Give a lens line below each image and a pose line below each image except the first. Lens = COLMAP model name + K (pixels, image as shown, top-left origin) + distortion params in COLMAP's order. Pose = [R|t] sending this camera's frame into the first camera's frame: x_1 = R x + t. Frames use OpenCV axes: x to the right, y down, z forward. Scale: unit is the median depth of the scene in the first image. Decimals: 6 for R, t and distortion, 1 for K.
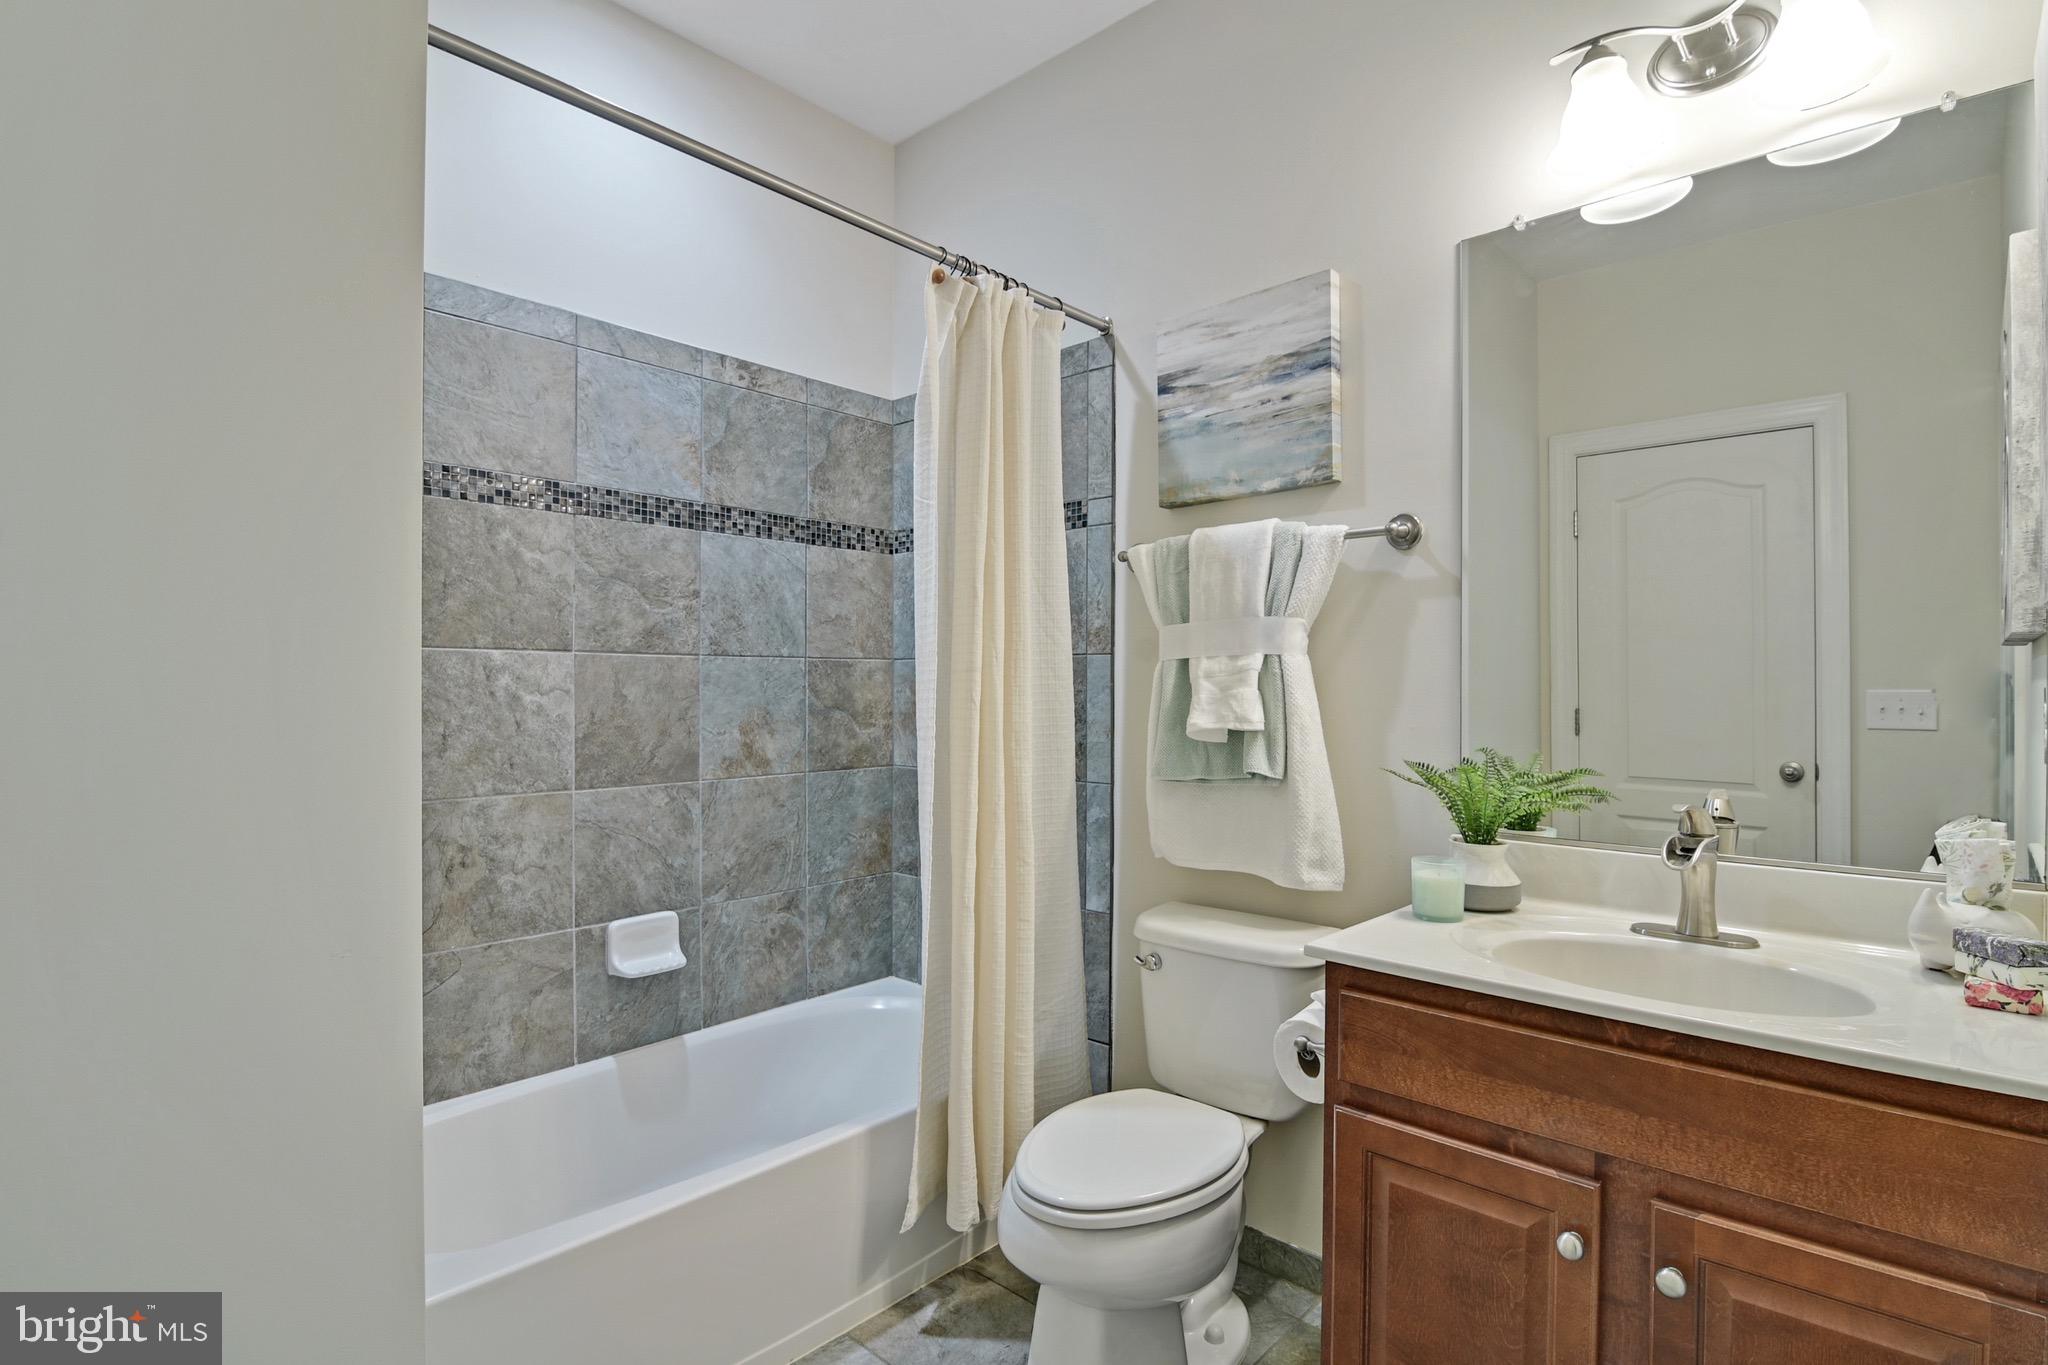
lens RADIAL K [[994.6, 0, 1043.1], [0, 994.6, 676.1], [0, 0, 1]] dist [-0.000273, -0.012595]
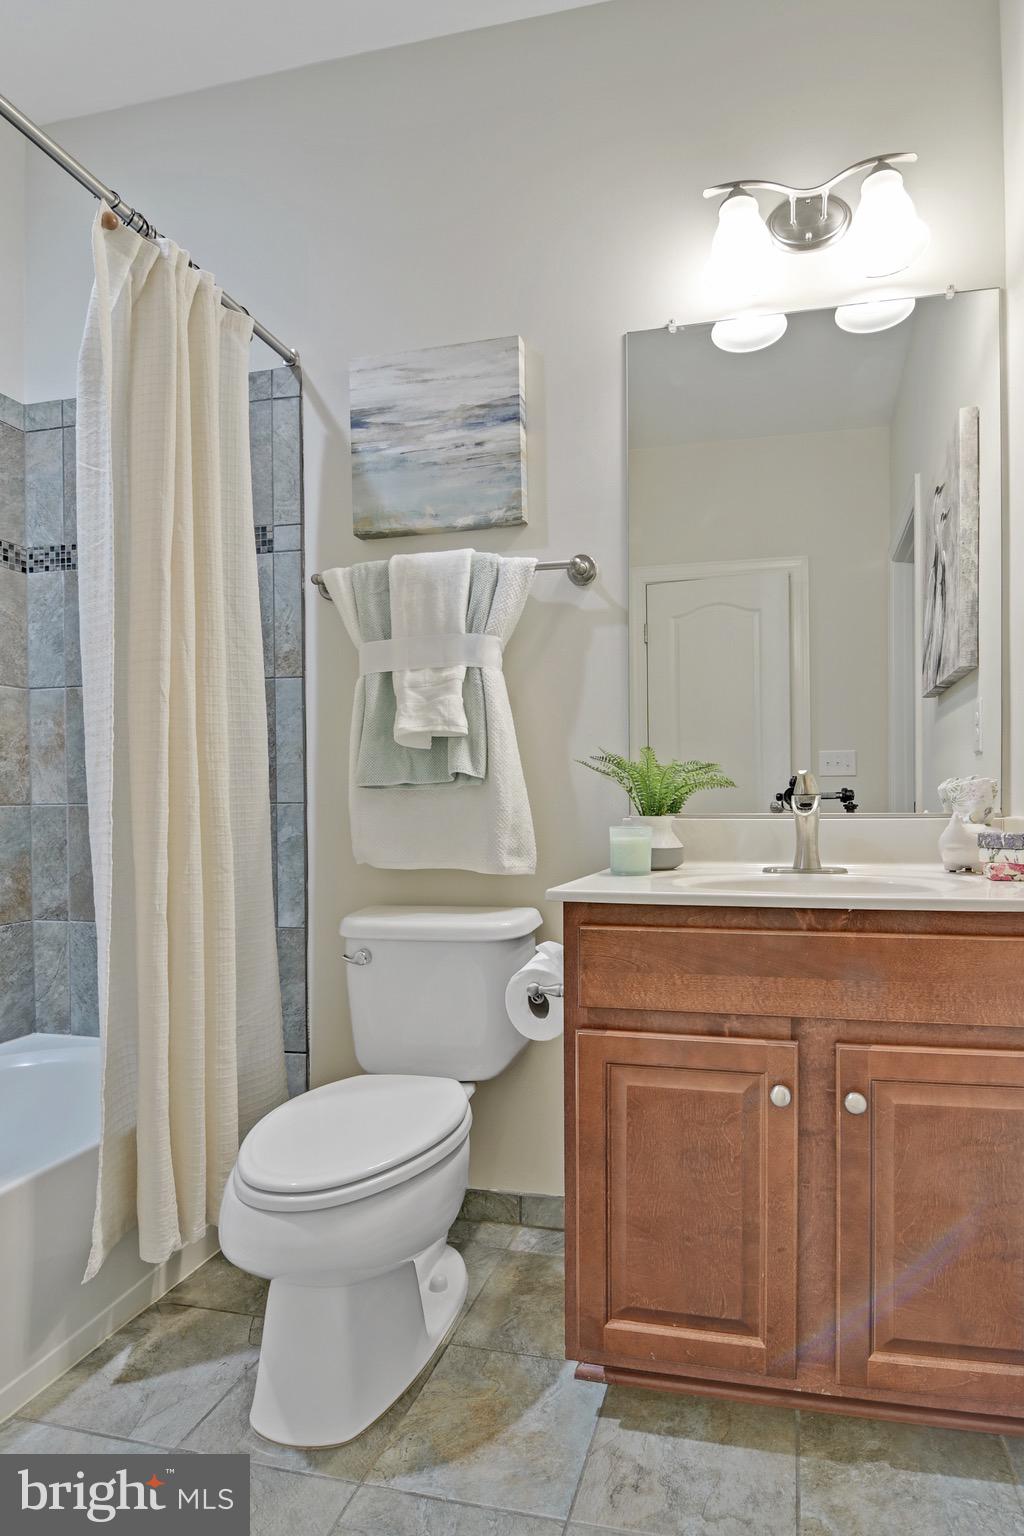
lens RADIAL K [[749.6, 0, 574.1], [0, 749.6, 853.2], [0, 0, 1]] dist [-0.000707, -0.009392]
pose [[0.860530, -0.012852, 0.509238, -0.100115], [-0.000768, 0.999648, 0.026527, 0.161152], [-0.509400, -0.023218, 0.860217, 0.217367]]
